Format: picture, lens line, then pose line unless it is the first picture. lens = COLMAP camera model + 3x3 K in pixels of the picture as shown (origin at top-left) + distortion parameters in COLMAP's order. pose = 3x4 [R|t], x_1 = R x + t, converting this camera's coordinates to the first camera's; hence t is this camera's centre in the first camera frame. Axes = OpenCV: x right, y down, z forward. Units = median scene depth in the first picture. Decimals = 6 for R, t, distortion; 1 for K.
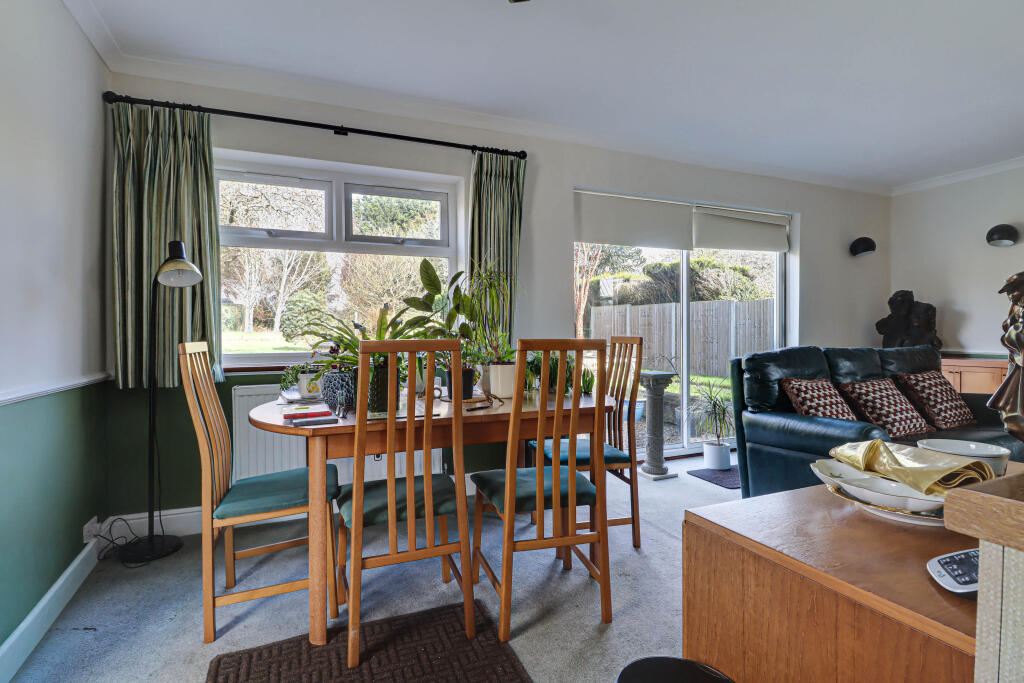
lens RADIAL K [[486.3, 0, 503.4], [0, 486.3, 338.3], [0, 0, 1]] dist [-0.020533, -0.000465]
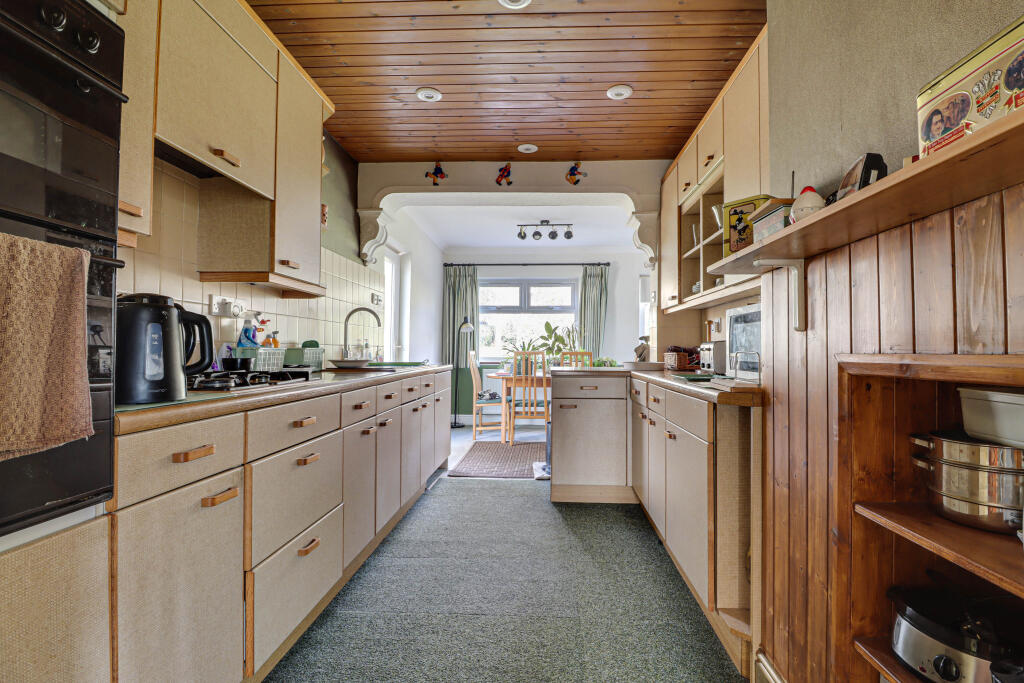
lens RADIAL K [[486.3, 0, 516.8], [0, 486.3, 340.2], [0, 0, 1]] dist [-0.020533, -0.000465]
pose [[0.903486, 0.006853, -0.428564, 0.759646], [-0.022085, 0.999288, -0.030581, 0.023423], [0.428049, 0.037094, 0.902994, -1.342146]]
